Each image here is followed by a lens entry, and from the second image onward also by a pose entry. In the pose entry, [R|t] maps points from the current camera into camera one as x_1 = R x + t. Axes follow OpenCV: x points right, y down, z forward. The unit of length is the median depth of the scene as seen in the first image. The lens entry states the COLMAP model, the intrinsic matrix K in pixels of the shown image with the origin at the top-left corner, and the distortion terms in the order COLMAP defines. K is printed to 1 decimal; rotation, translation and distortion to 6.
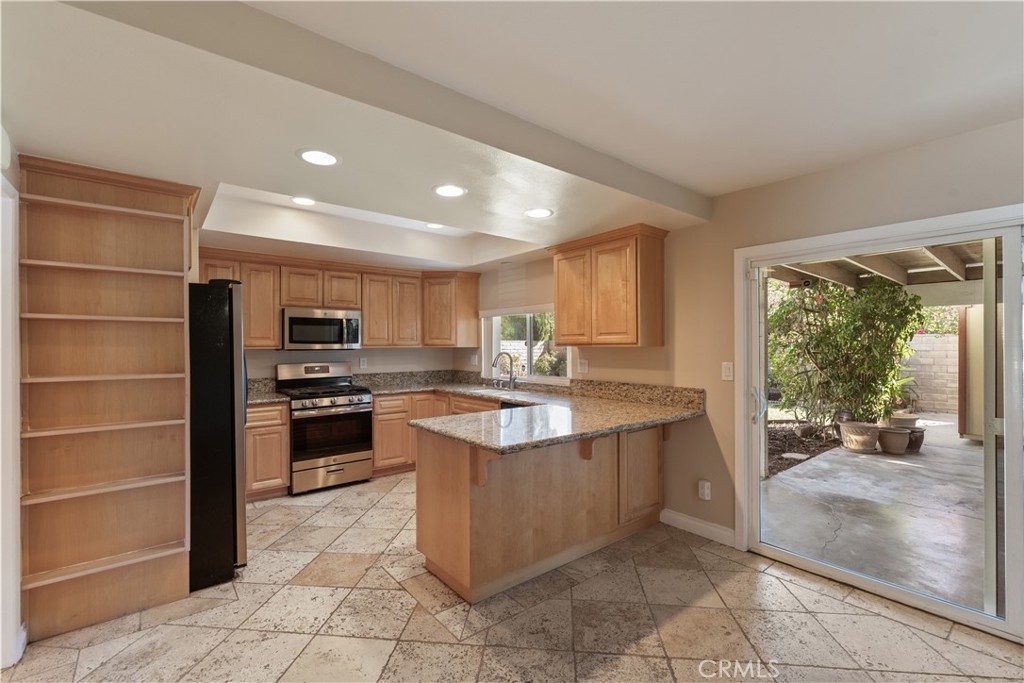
lens RADIAL K [[446.9, 0, 514.0], [0, 446.9, 344.3], [0, 0, 1]] dist [-0.004653, 0.000503]
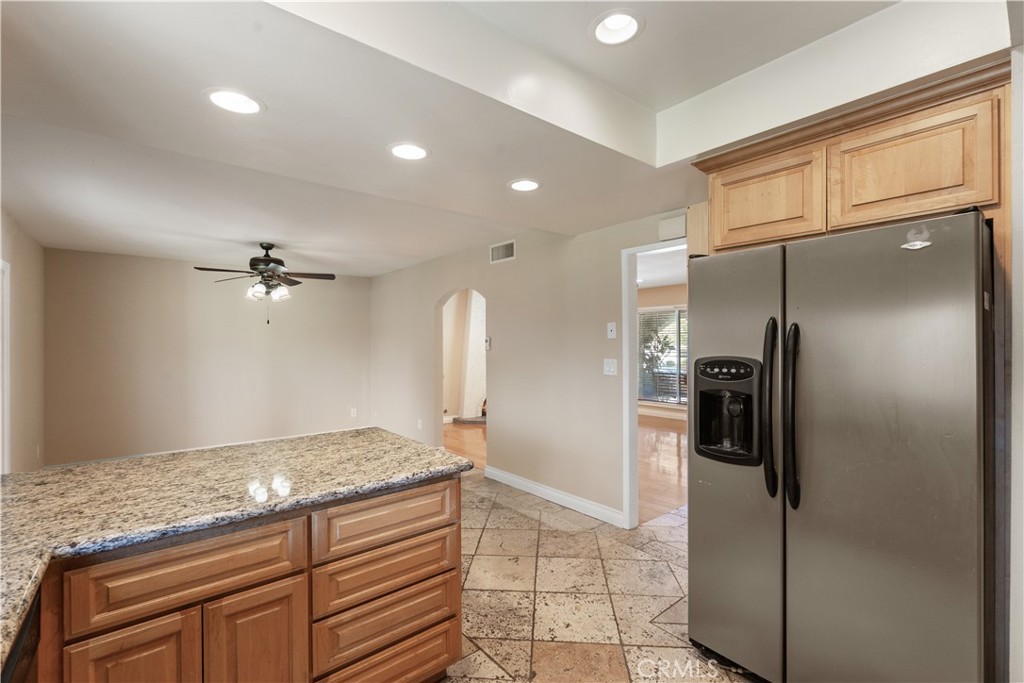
lens RADIAL K [[446.9, 0, 508.9], [0, 446.9, 342.0], [0, 0, 1]] dist [-0.004653, 0.000503]
pose [[-0.999954, 0.009128, -0.002887, -0.184057], [0.009126, 0.999958, 0.000724, 0.001245], [0.002894, 0.000697, -0.999996, 1.045114]]
